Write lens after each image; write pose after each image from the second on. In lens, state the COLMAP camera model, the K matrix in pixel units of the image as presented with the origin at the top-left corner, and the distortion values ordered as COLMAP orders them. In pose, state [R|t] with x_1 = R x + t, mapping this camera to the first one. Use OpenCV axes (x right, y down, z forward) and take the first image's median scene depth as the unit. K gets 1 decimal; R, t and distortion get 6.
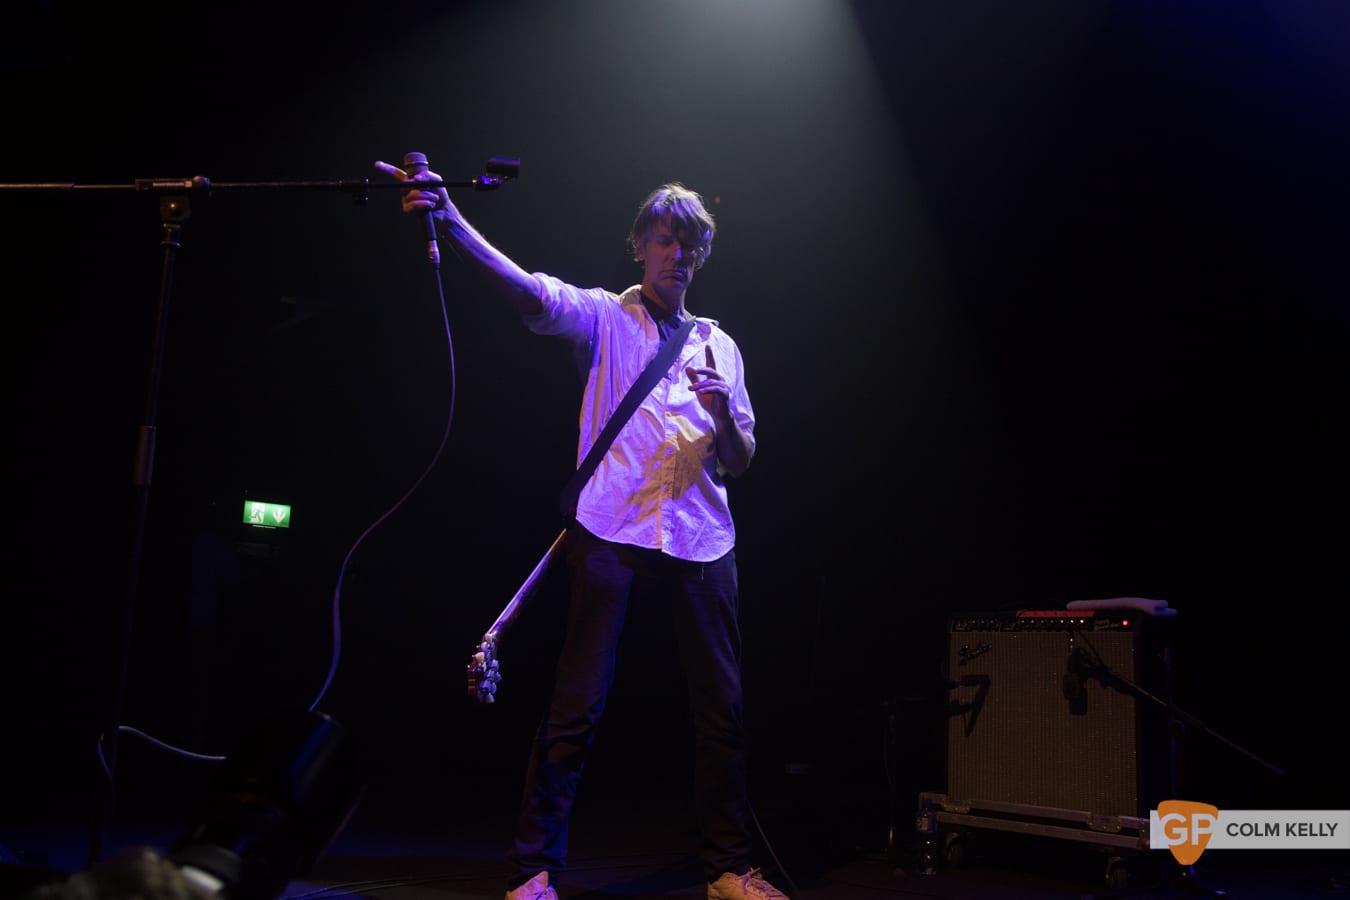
lens RADIAL K [[1117.2, 0, 675.3], [0, 1117.2, 463.0], [0, 0, 1]] dist [-0.062808, 0.096496]
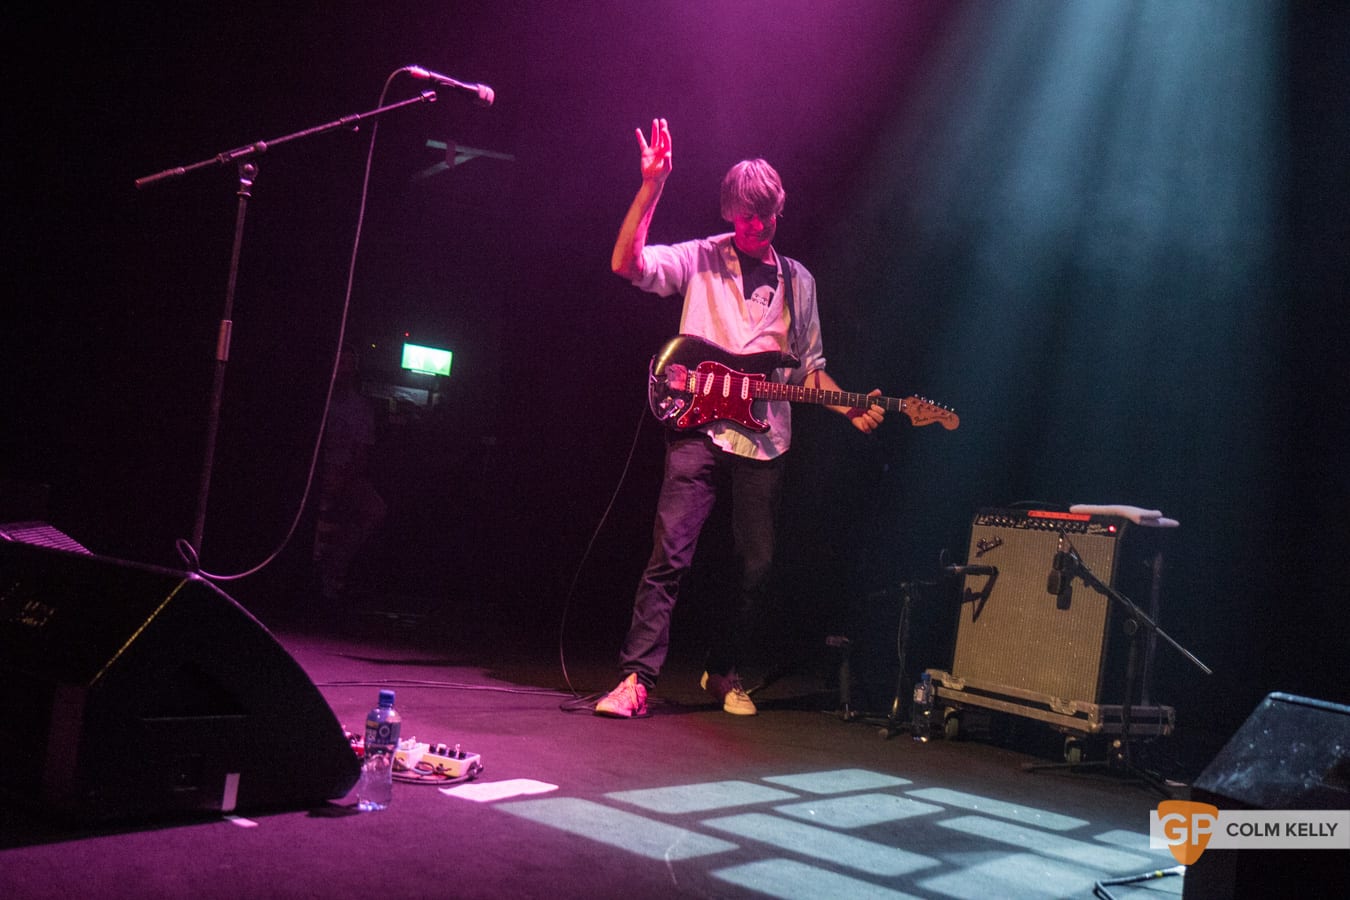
lens RADIAL K [[1367.7, 0, 692.3], [0, 1367.7, 467.0], [0, 0, 1]] dist [0.053155, 0.000000]
pose [[0.979128, 0.078591, -0.187434, 0.244719], [-0.056820, 0.991288, 0.118824, -0.046274], [0.195140, -0.105694, 0.975064, -0.345404]]
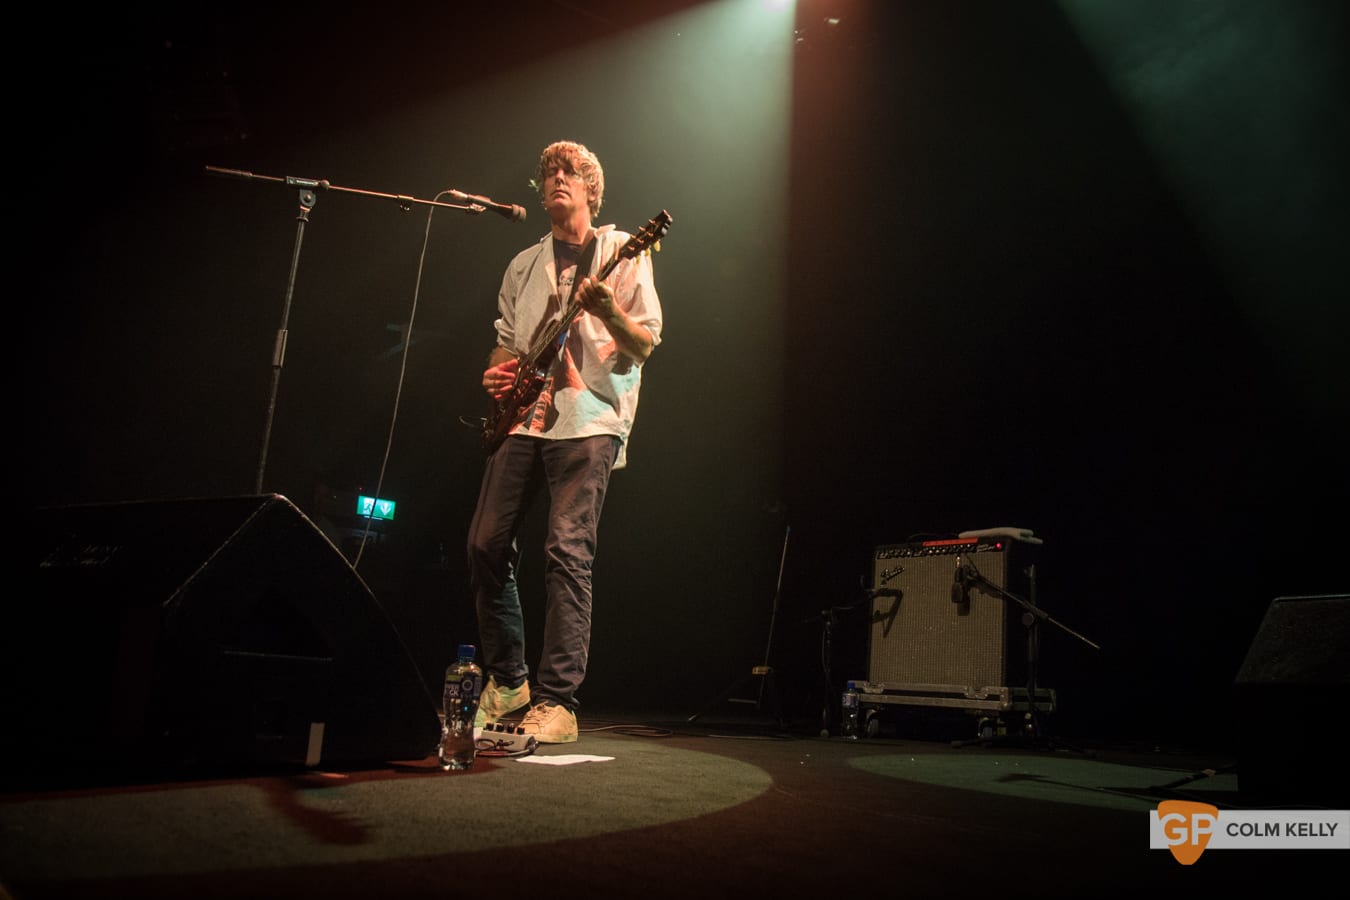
lens RADIAL K [[968.9, 0, 683.7], [0, 968.9, 462.0], [0, 0, 1]] dist [-0.092135, 0.039902]
pose [[0.998457, 0.020598, -0.051574, 0.084601], [-0.022960, 0.998694, -0.045643, 0.101673], [0.050567, 0.046756, 0.997626, -0.159527]]
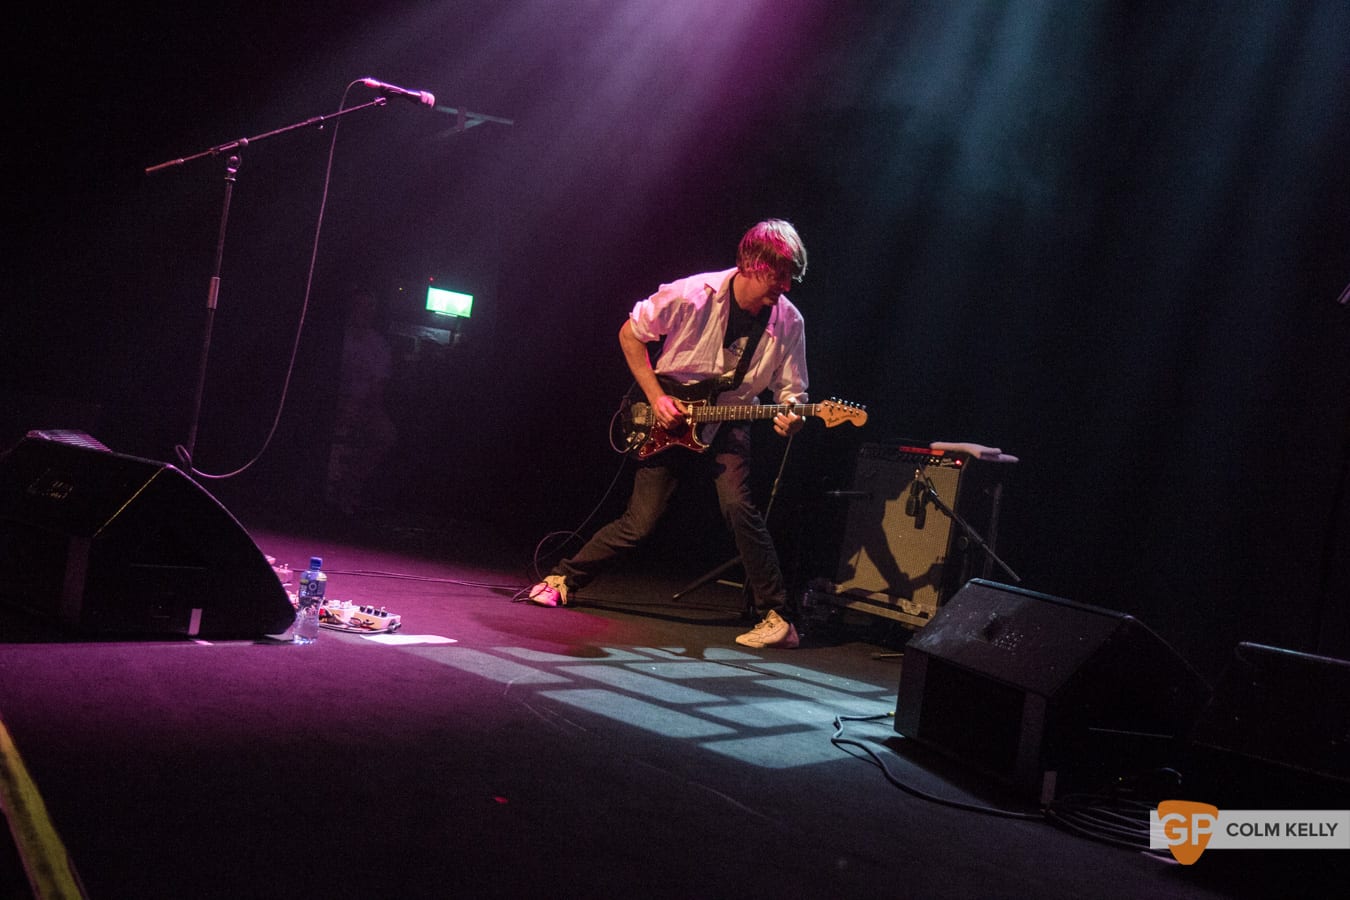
lens RADIAL K [[1367.7, 0, 688.9], [0, 1367.7, 456.3], [0, 0, 1]] dist [0.053155, 0.000000]
pose [[0.967352, 0.110411, -0.228120, 0.447942], [-0.075784, 0.984948, 0.155355, -0.080882], [0.241840, -0.132995, 0.961159, -0.568726]]
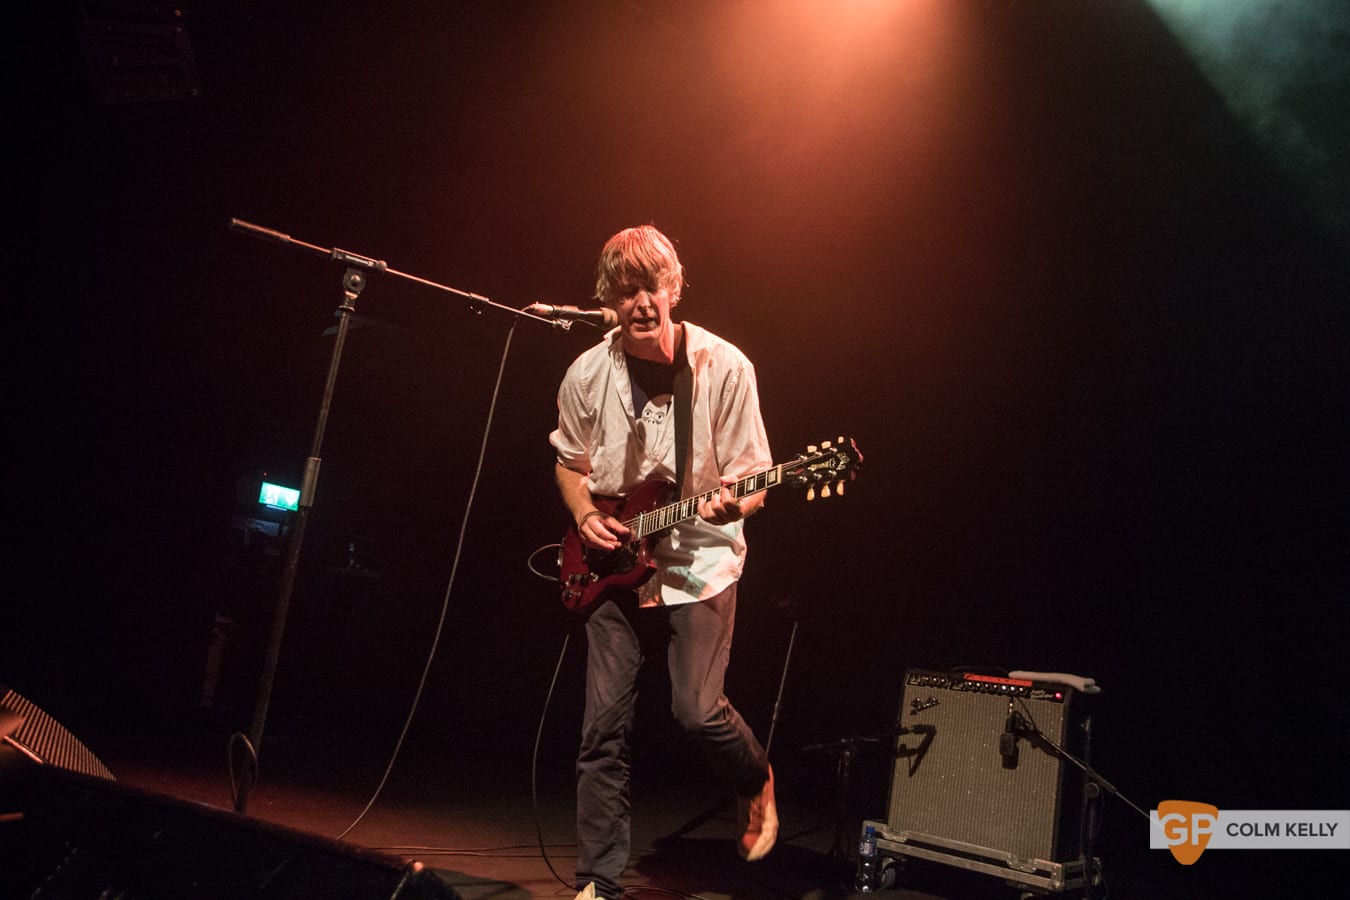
lens RADIAL K [[1022.7, 0, 659.4], [0, 1022.7, 466.5], [0, 0, 1]] dist [-0.072624, 0.047934]
pose [[0.992560, 0.118996, 0.025766, -0.065453], [-0.118480, 0.992740, -0.020729, -0.022737], [-0.028046, 0.017522, 0.999453, -0.055811]]
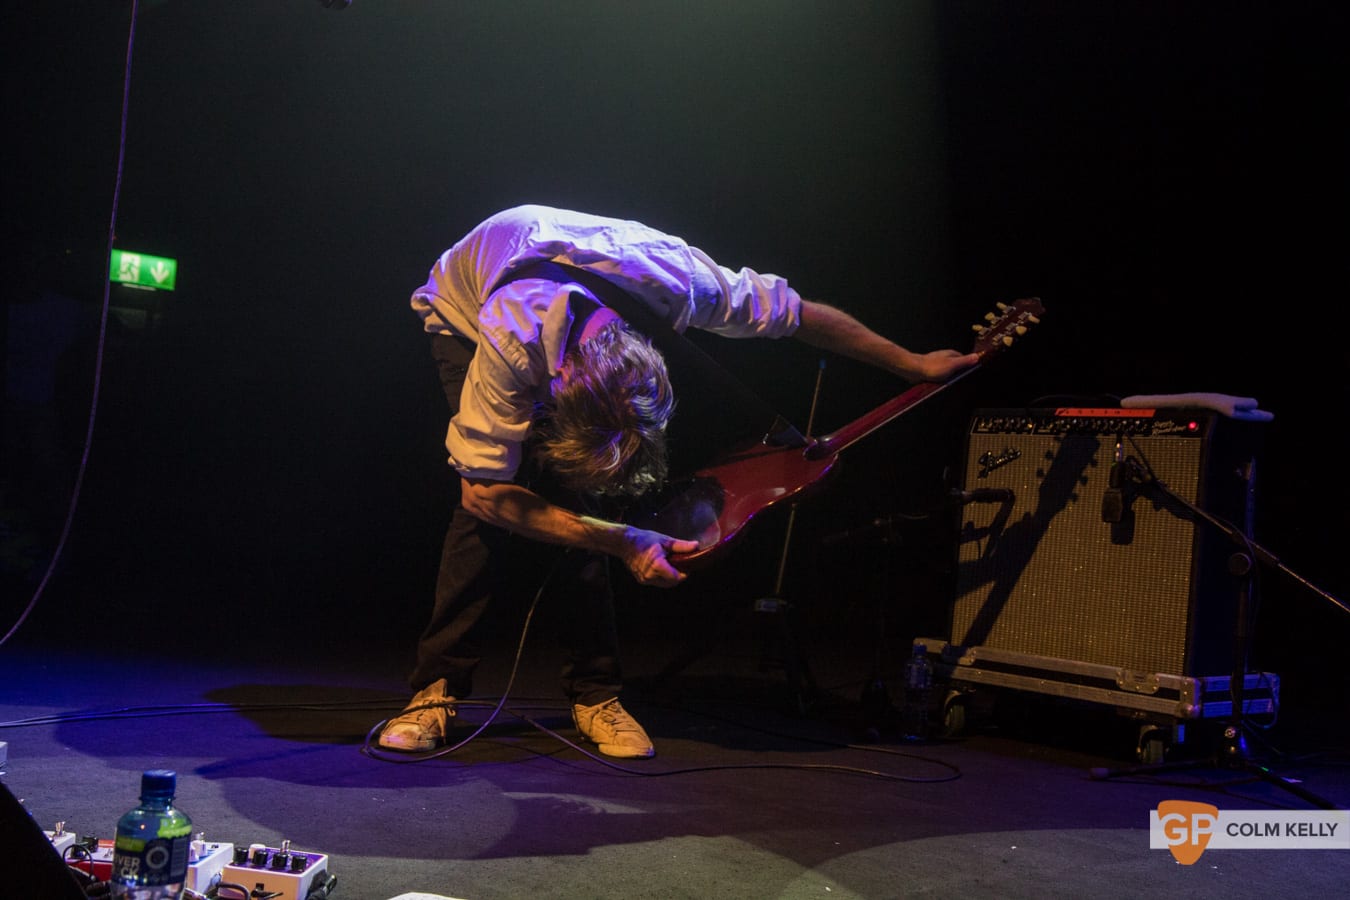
lens RADIAL K [[1518.7, 0, 675.7], [0, 1518.7, 445.9], [0, 0, 1]] dist [0.076658, 0.000000]
pose [[0.998271, 0.041930, -0.041193, 0.097422], [-0.035967, 0.990038, 0.136127, 0.028486], [0.046491, -0.134410, 0.989835, -0.039269]]
